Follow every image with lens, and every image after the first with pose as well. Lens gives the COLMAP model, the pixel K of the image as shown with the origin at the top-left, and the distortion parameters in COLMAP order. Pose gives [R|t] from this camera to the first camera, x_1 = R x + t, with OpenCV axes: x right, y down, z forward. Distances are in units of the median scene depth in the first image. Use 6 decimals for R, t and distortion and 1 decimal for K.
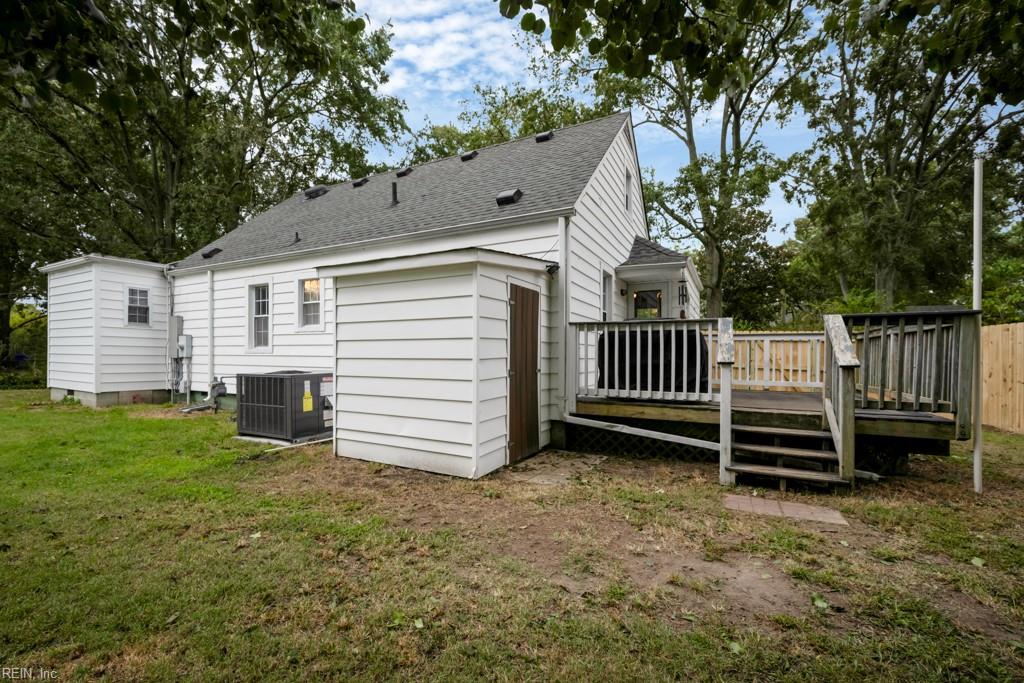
lens RADIAL K [[425.4, 0, 502.3], [0, 425.4, 347.6], [0, 0, 1]] dist [0.007708, -0.000229]
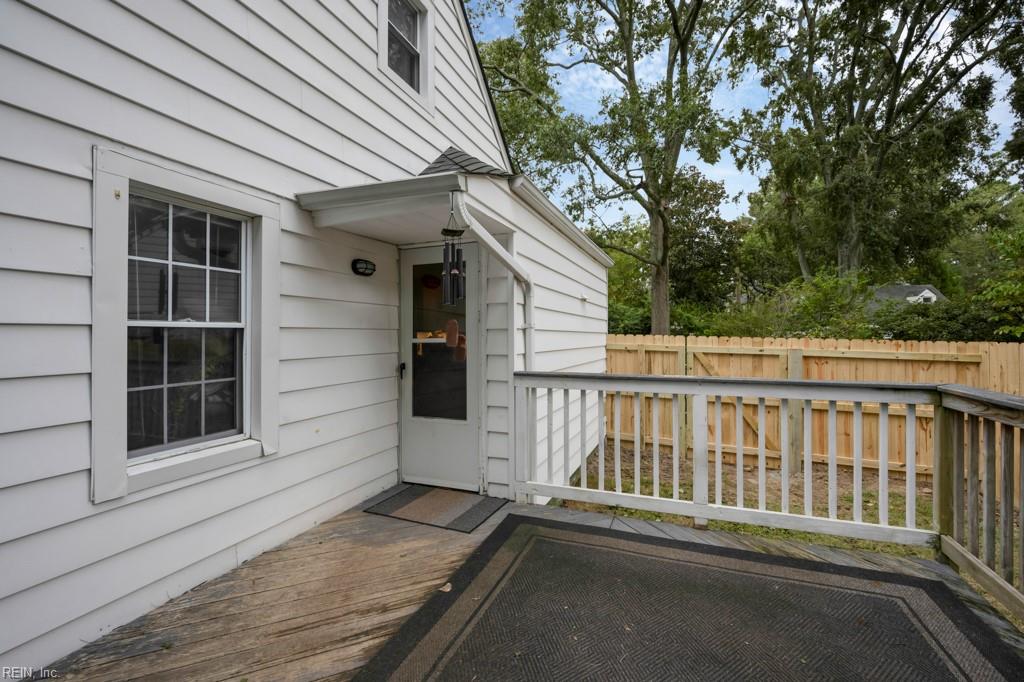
lens RADIAL K [[425.4, 0, 533.1], [0, 425.4, 324.5], [0, 0, 1]] dist [0.007708, -0.000229]
pose [[0.990786, -0.008336, 0.135183, 0.393505], [0.008189, 0.999965, 0.001642, -0.076643], [-0.135192, -0.000520, 0.990819, 0.600983]]
